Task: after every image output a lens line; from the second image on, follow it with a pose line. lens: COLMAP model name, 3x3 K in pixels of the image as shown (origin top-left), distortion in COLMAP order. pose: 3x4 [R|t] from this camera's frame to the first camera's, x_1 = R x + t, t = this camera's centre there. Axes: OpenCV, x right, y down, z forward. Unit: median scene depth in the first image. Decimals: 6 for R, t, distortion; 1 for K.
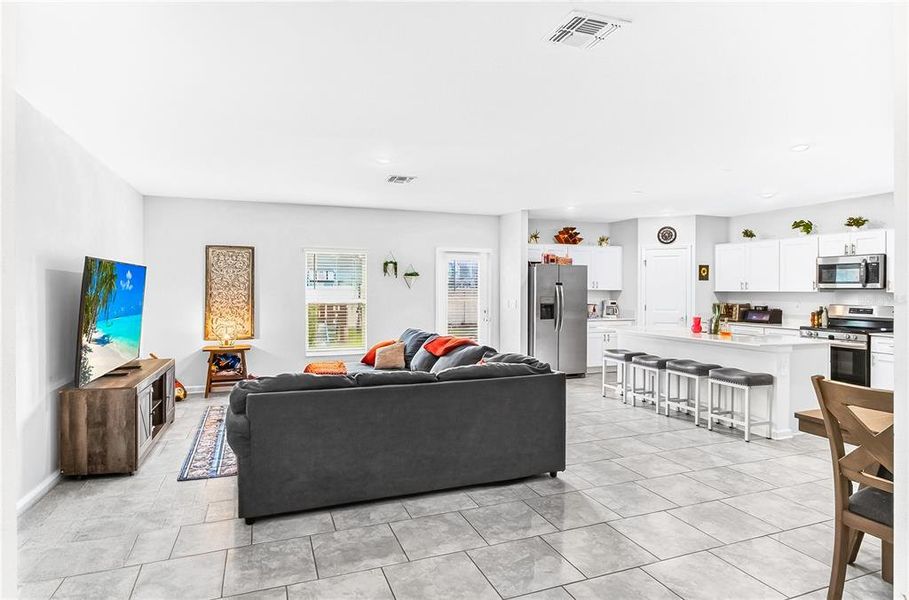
lens RADIAL K [[496.5, 0, 450.5], [0, 496.5, 288.8], [0, 0, 1]] dist [0.001138, 0.000189]
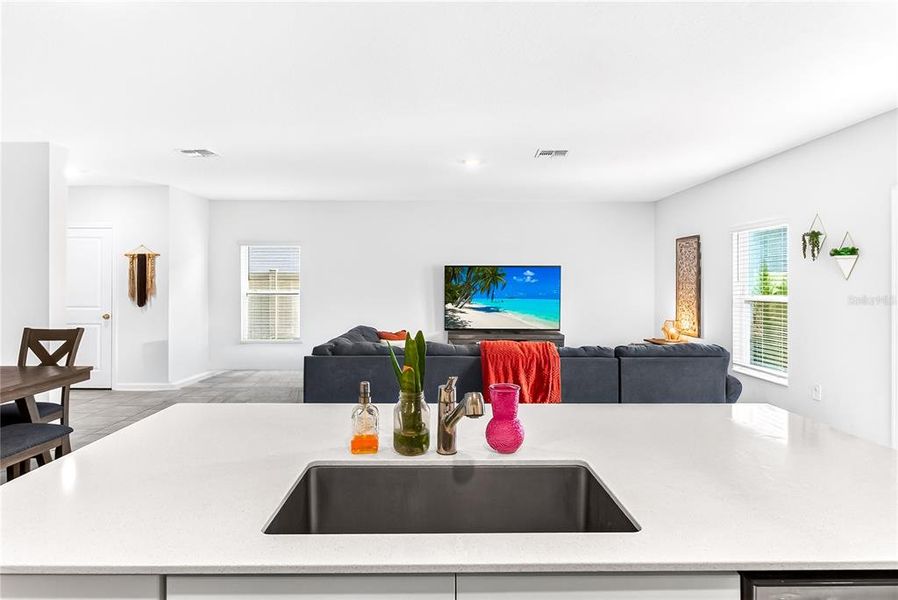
lens RADIAL K [[476.4, 0, 447.3], [0, 476.4, 287.6], [0, 0, 1]] dist [0.000404, -0.000193]
pose [[-0.356704, 0.000037, -0.934218, 0.566700], [-0.010693, 0.999934, 0.004123, 0.011497], [0.934156, 0.011461, -0.356680, 0.884416]]
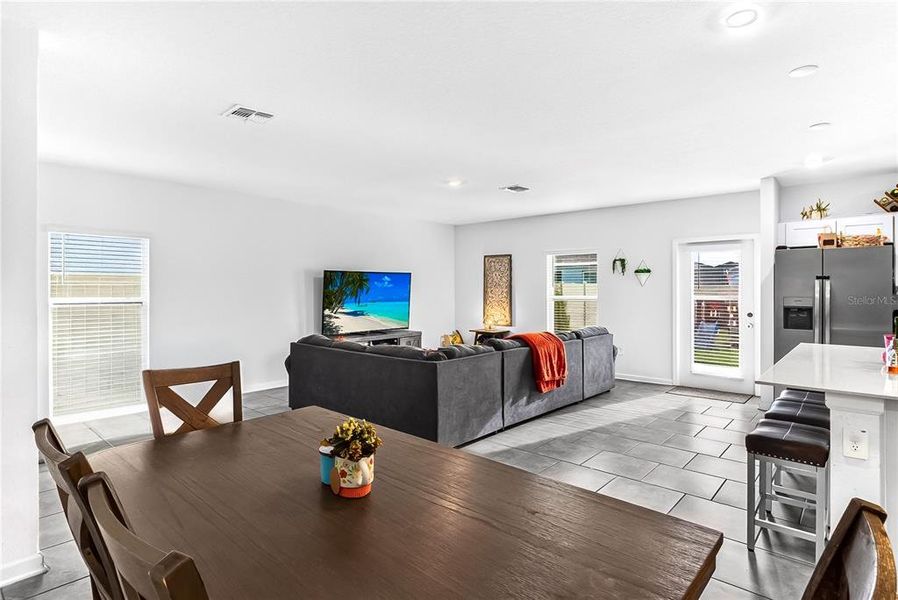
lens RADIAL K [[476.4, 0, 447.3], [0, 476.4, 287.6], [0, 0, 1]] dist [0.000404, -0.000193]
pose [[0.472634, -0.004954, -0.881245, 0.606398], [-0.003293, 0.999967, -0.007388, 0.011166], [0.881252, 0.006394, 0.472603, 0.276716]]
